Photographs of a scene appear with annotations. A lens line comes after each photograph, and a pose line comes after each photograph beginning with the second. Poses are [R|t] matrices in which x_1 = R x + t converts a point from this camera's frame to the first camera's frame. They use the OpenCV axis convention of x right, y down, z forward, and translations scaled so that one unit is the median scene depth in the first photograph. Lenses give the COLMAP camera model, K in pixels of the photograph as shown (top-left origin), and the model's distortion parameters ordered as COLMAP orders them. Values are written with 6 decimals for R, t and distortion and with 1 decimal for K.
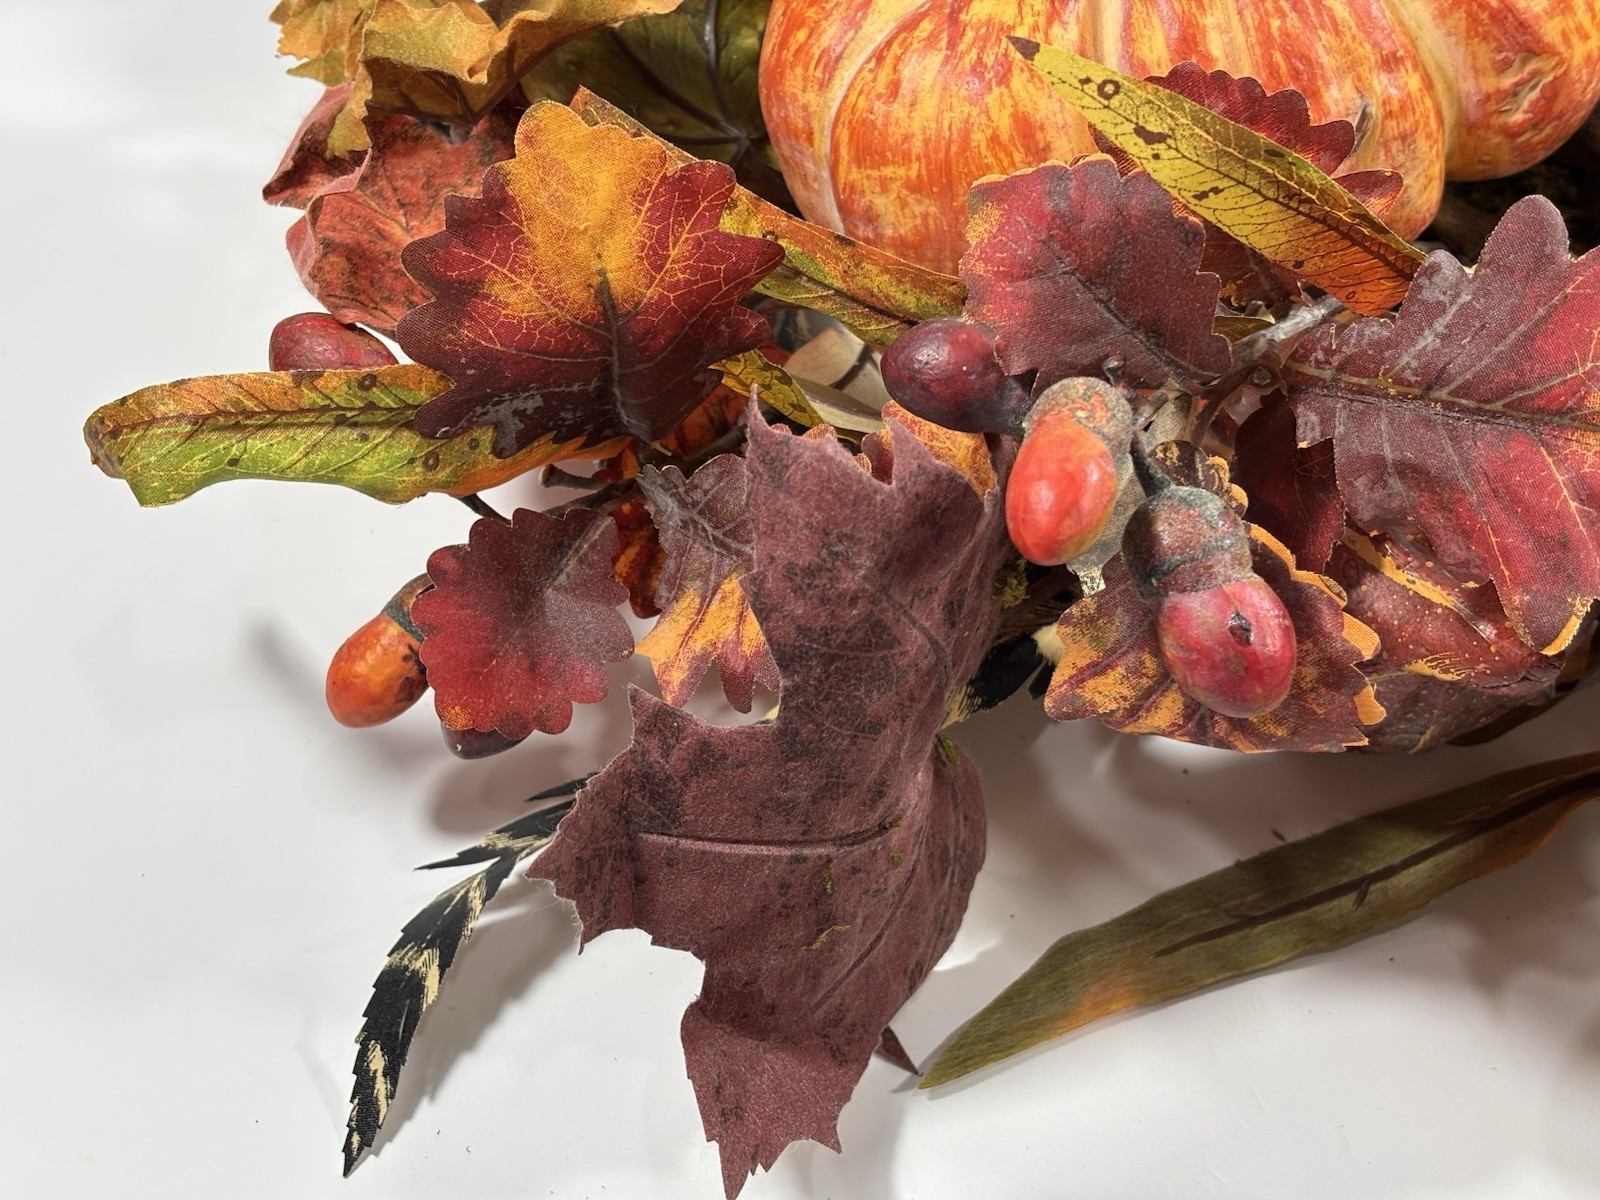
lens RADIAL K [[2404.4, 0, 797.9], [0, 2404.4, 587.6], [0, 0, 1]] dist [0.084921, 0.000000]
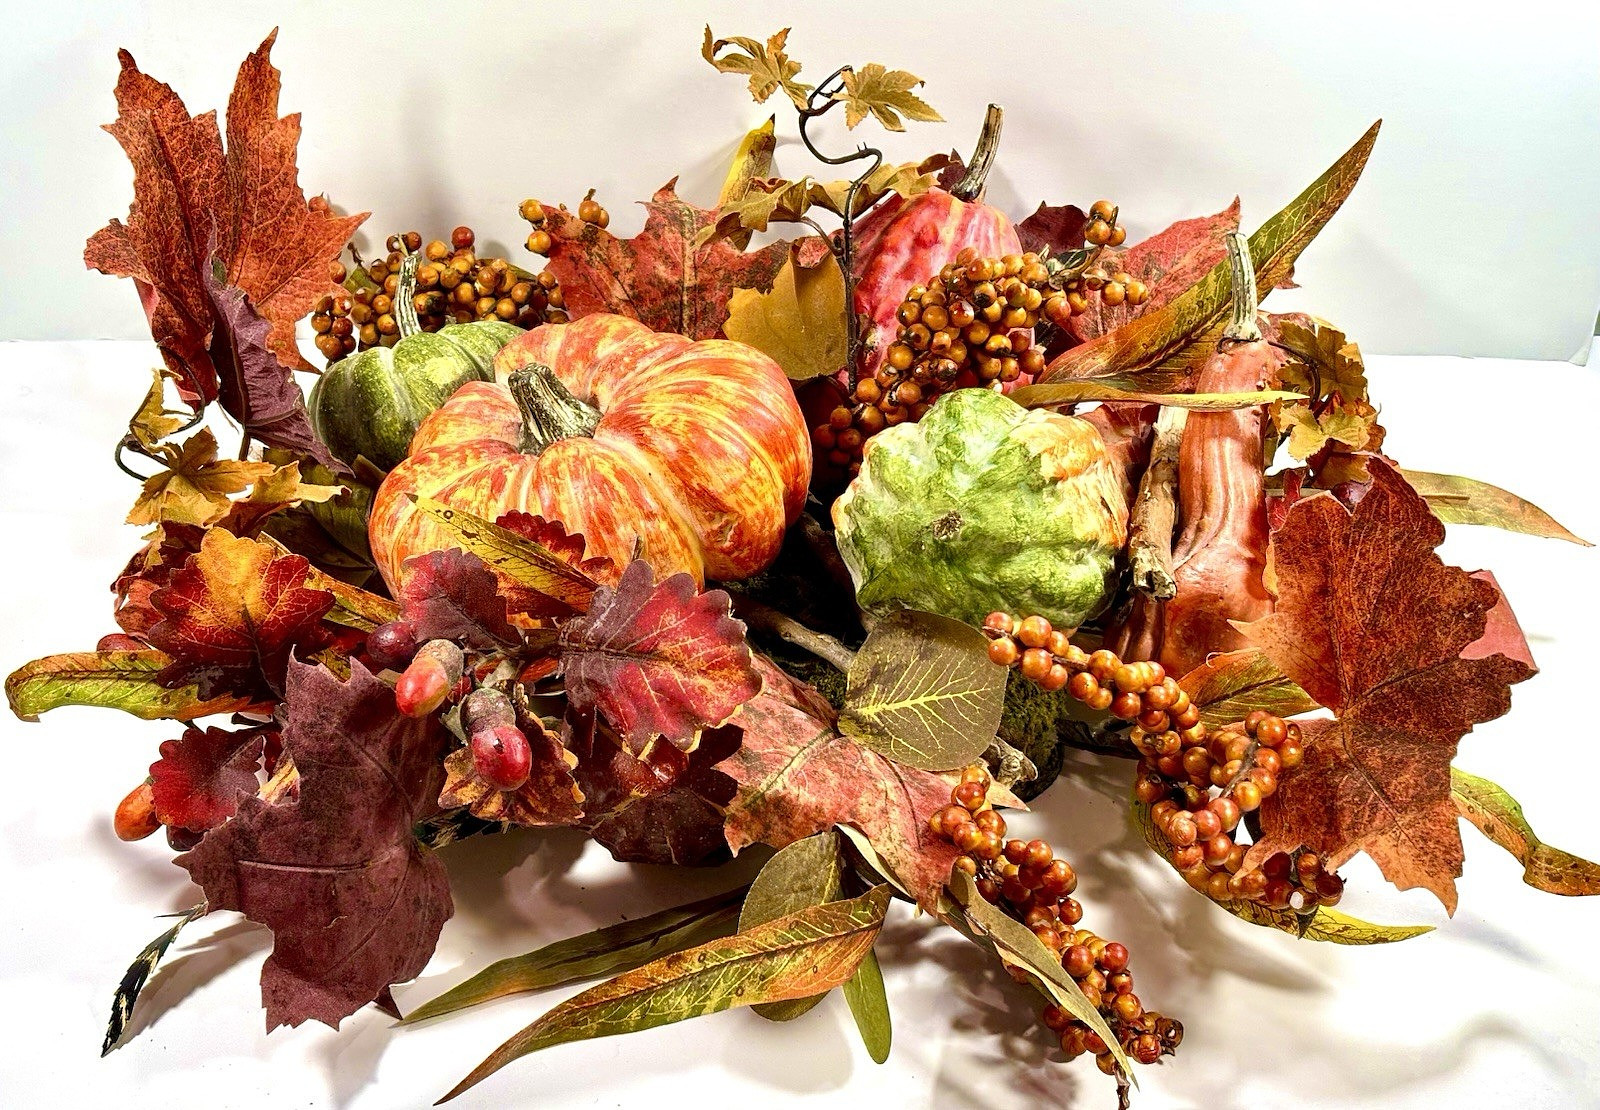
lens RADIAL K [[2496.0, 0, 781.5], [0, 2496.0, 480.6], [0, 0, 1]] dist [0.139403, 0.000000]
pose [[0.998421, -0.014075, -0.054379, 0.502173], [-0.001977, 0.958694, -0.284432, 0.385427], [0.056137, 0.284091, 0.957153, -1.117171]]
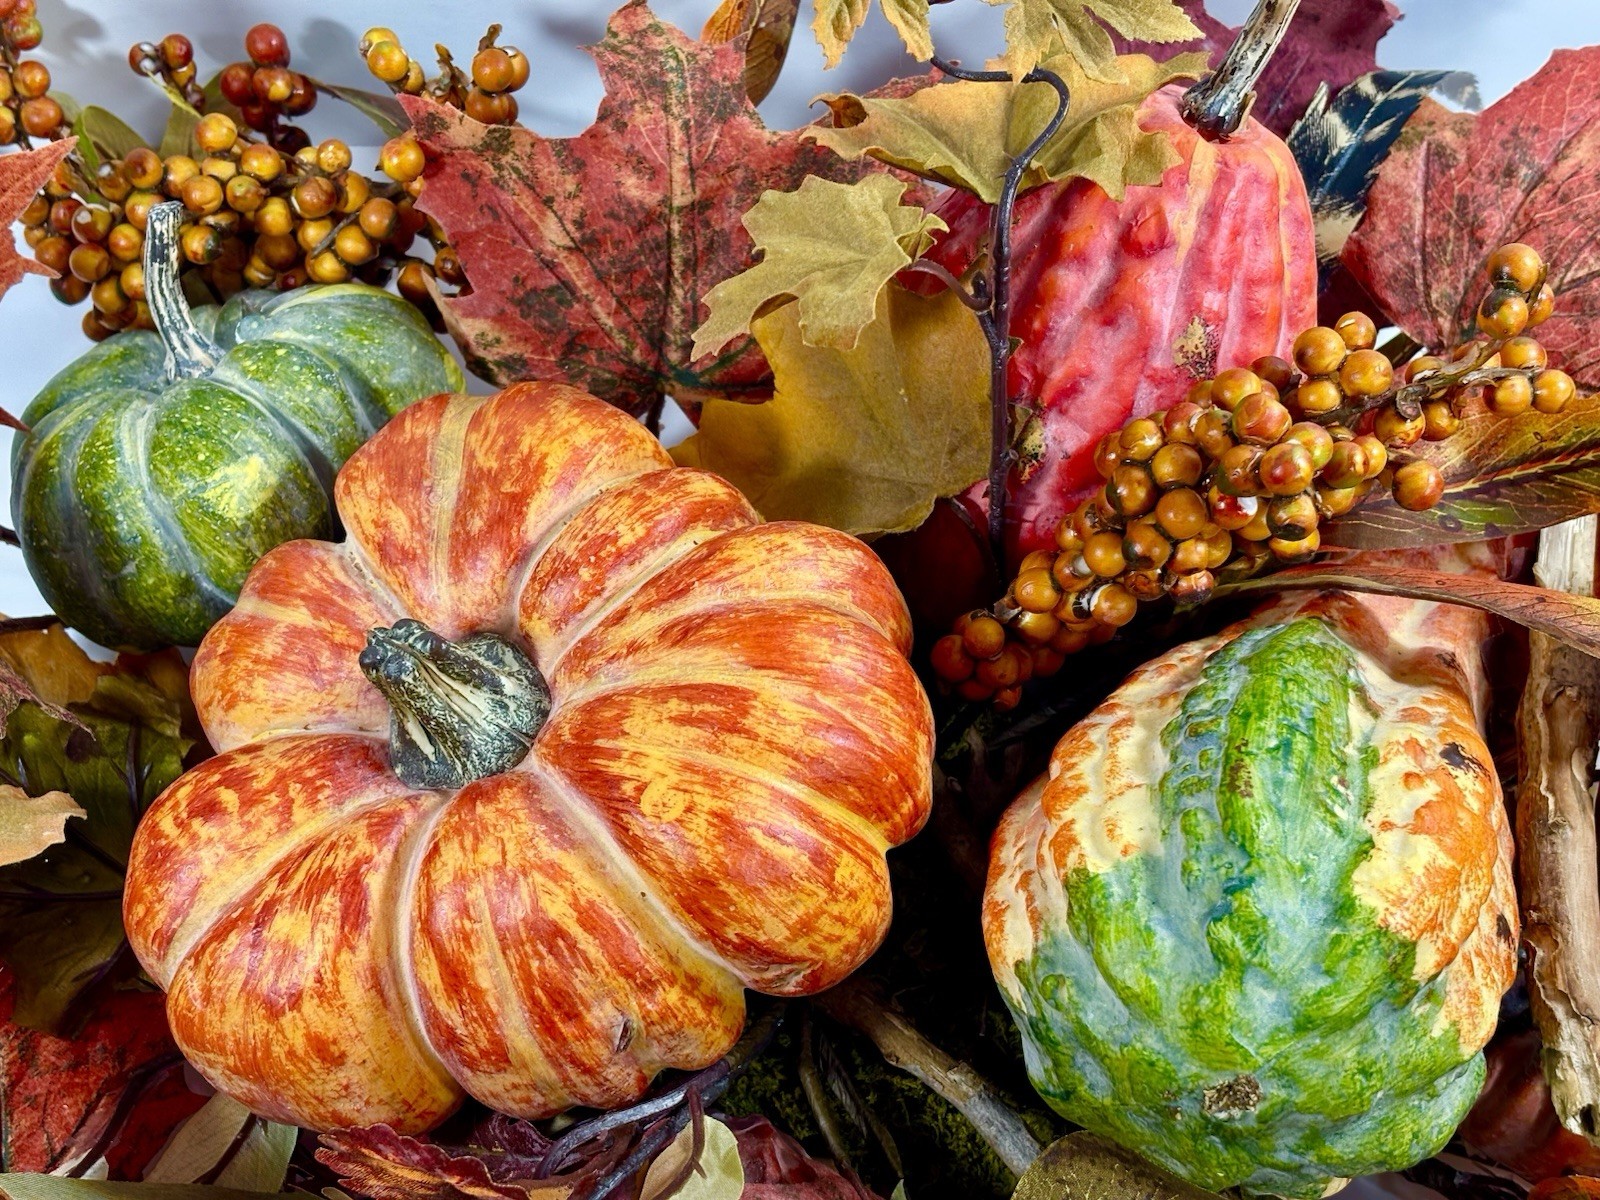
lens RADIAL K [[2404.4, 0, 783.8], [0, 2404.4, 613.5], [0, 0, 1]] dist [0.084921, 0.000000]
pose [[0.999465, -0.007104, -0.031911, 0.362630], [0.012787, 0.983292, 0.181586, -0.614555], [0.030088, -0.181897, 0.982857, -0.045557]]
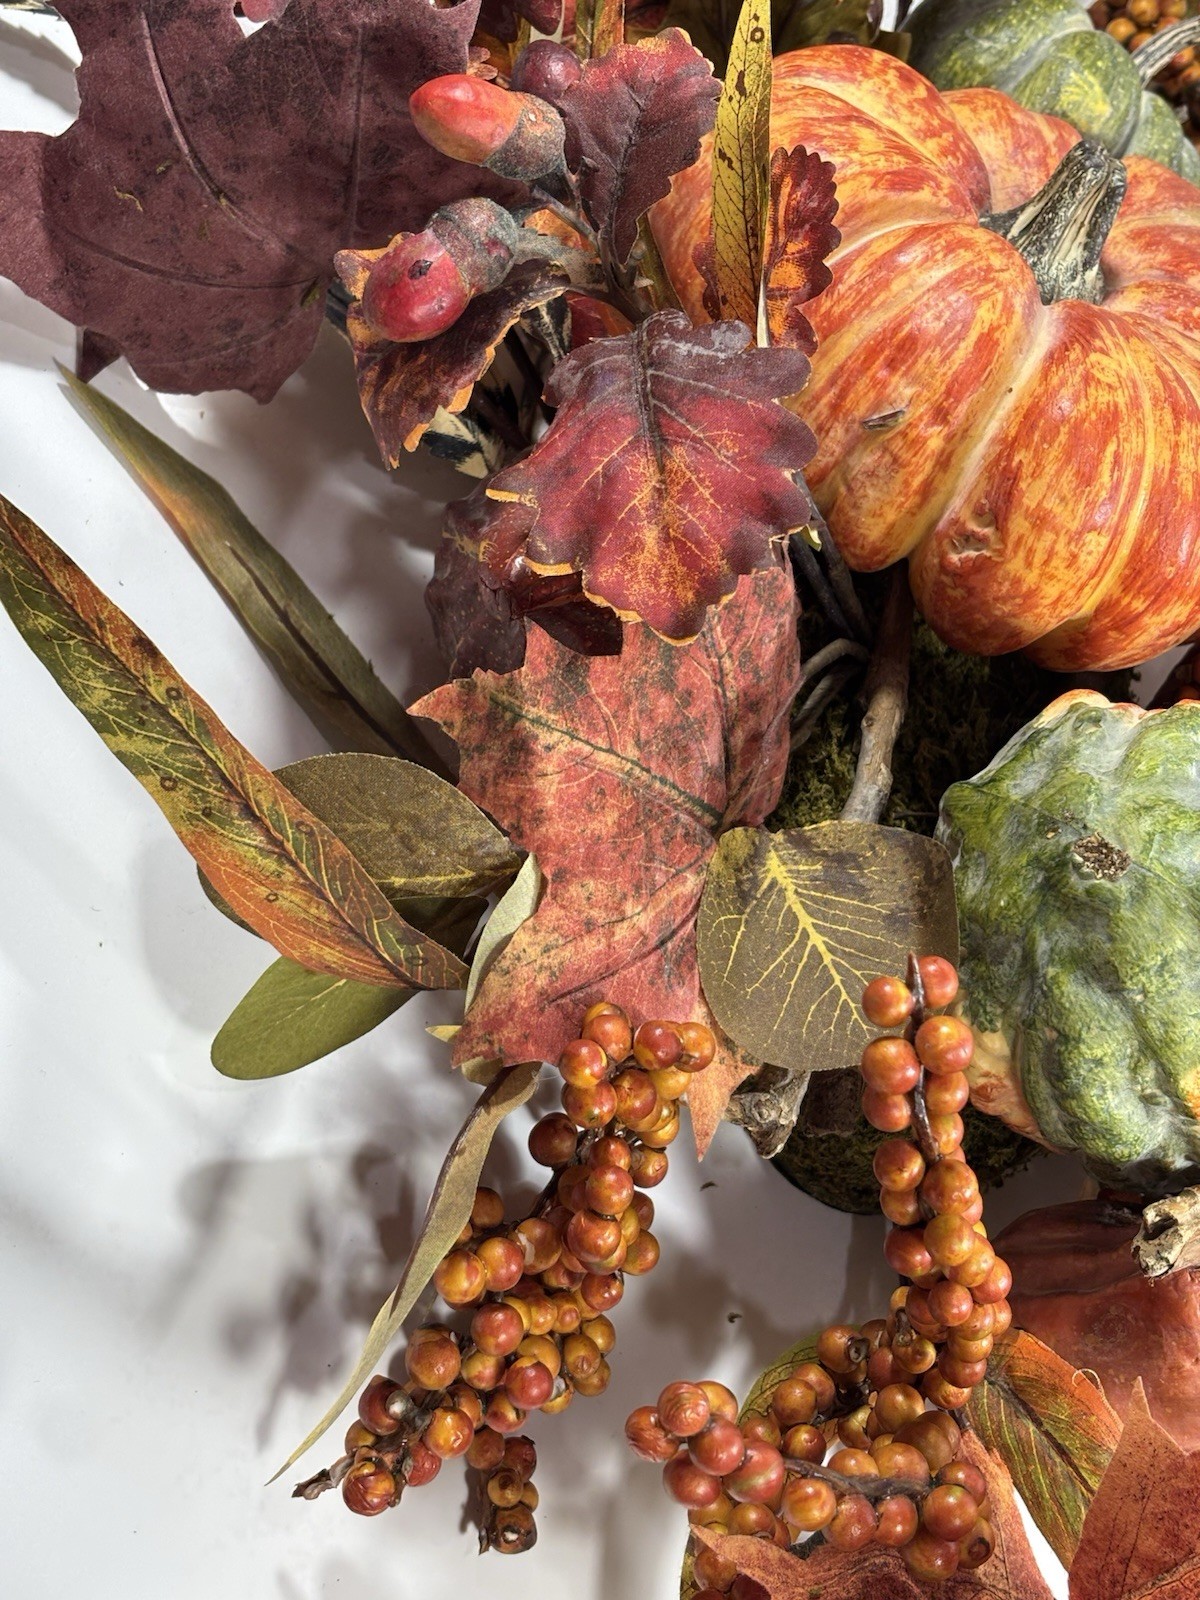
lens RADIAL K [[2404.4, 0, 598.5], [0, 2404.4, 828.9], [0, 0, 1]] dist [0.084921, 0.000000]
pose [[0.353495, 0.908498, -0.222873, 0.695988], [-0.933172, 0.359054, -0.016473, 0.050764], [0.065058, 0.213801, 0.974708, -0.202289]]
